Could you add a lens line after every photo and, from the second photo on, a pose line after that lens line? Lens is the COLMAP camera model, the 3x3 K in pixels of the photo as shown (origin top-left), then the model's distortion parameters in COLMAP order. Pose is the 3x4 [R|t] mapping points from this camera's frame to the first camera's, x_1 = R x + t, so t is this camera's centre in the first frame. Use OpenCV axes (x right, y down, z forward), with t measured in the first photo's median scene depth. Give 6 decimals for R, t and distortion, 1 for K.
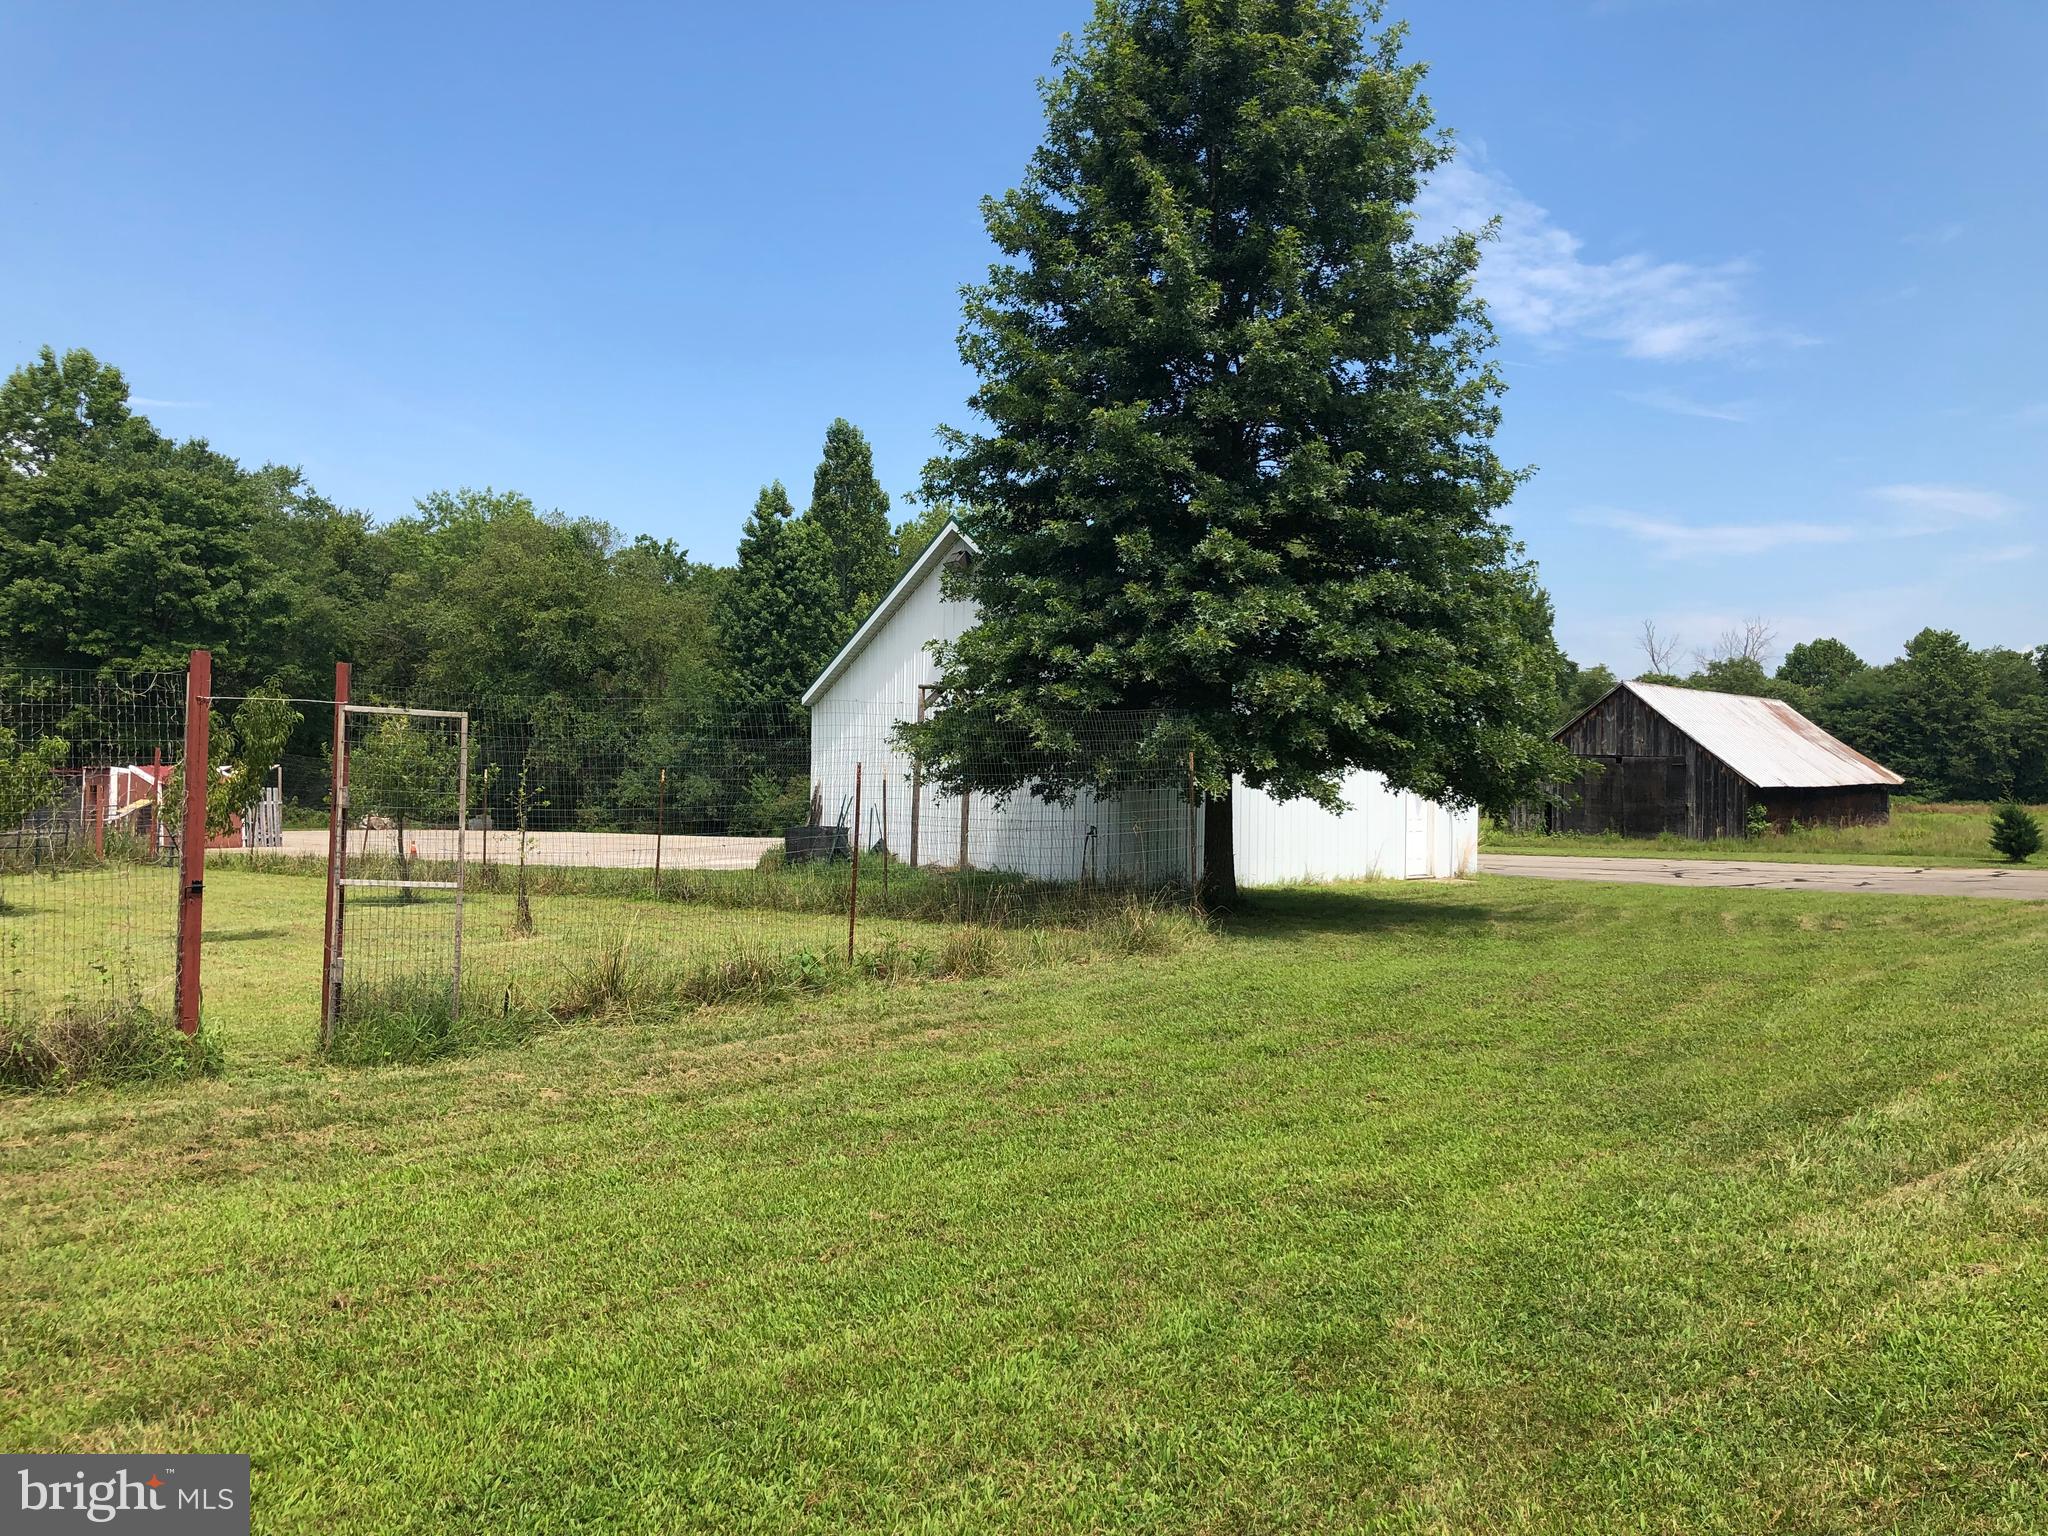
lens RADIAL K [[1696.4, 0, 1024.0], [0, 1696.4, 768.0], [0, 0, 1]] dist [0.054542, -0.003443]
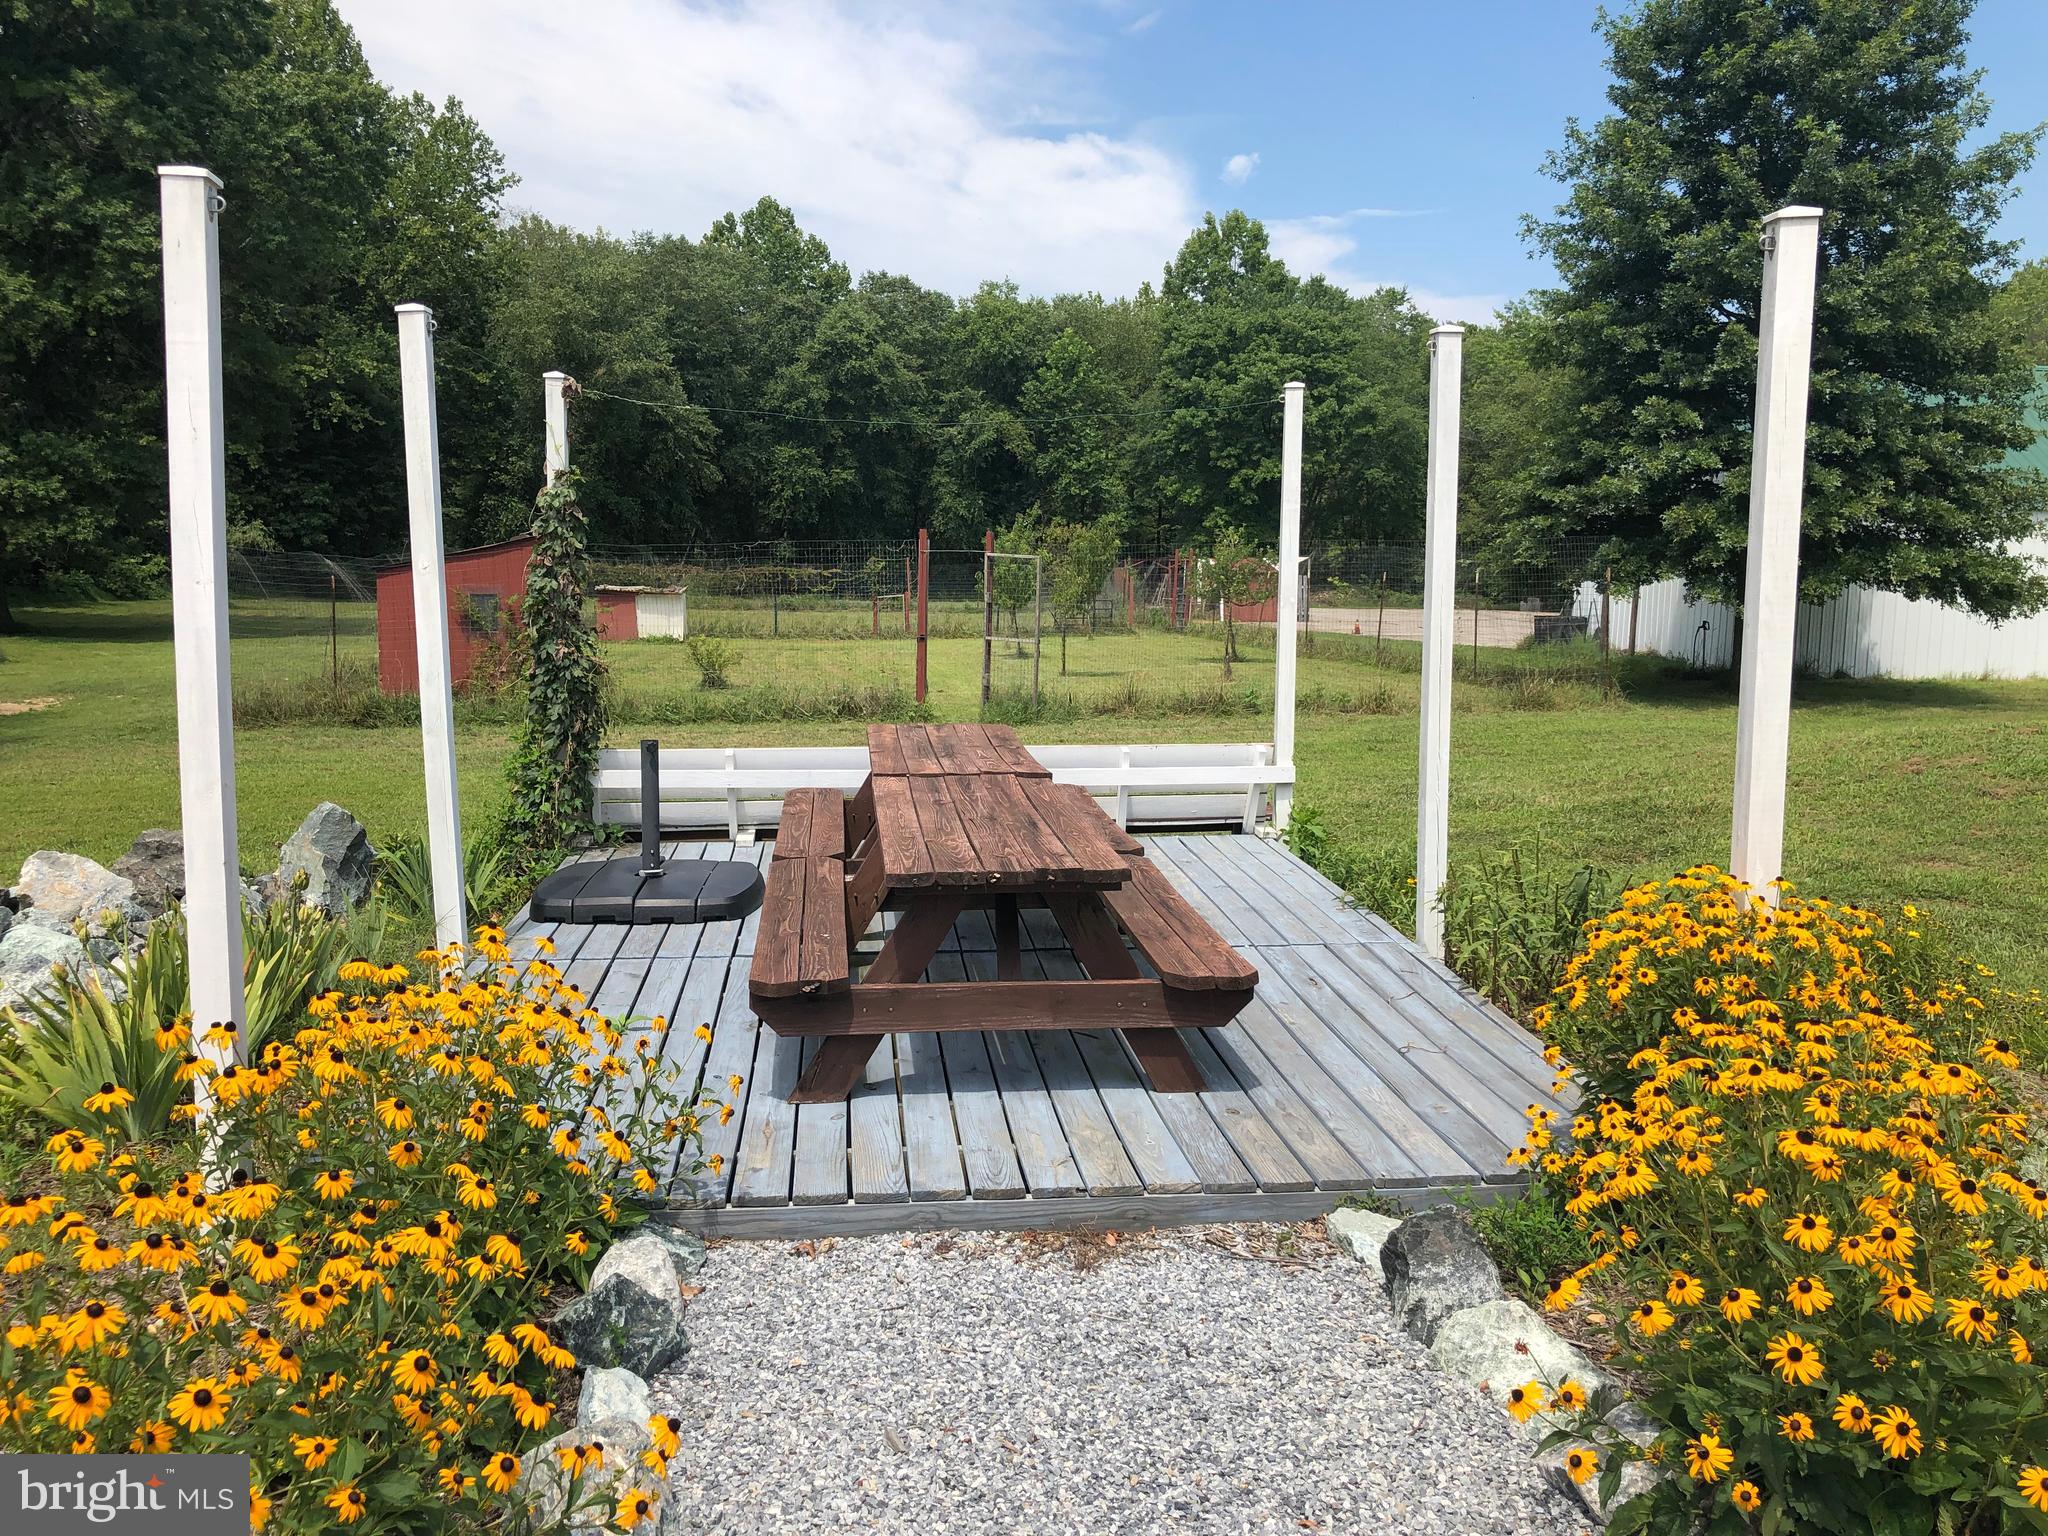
lens RADIAL K [[1696.4, 0, 1024.0], [0, 1696.4, 768.0], [0, 0, 1]] dist [0.054542, -0.003443]
pose [[0.786903, 0.076648, -0.612297, 0.114306], [0.001333, 0.992042, 0.125898, -0.004602], [0.617075, -0.099886, 0.780539, -0.075717]]
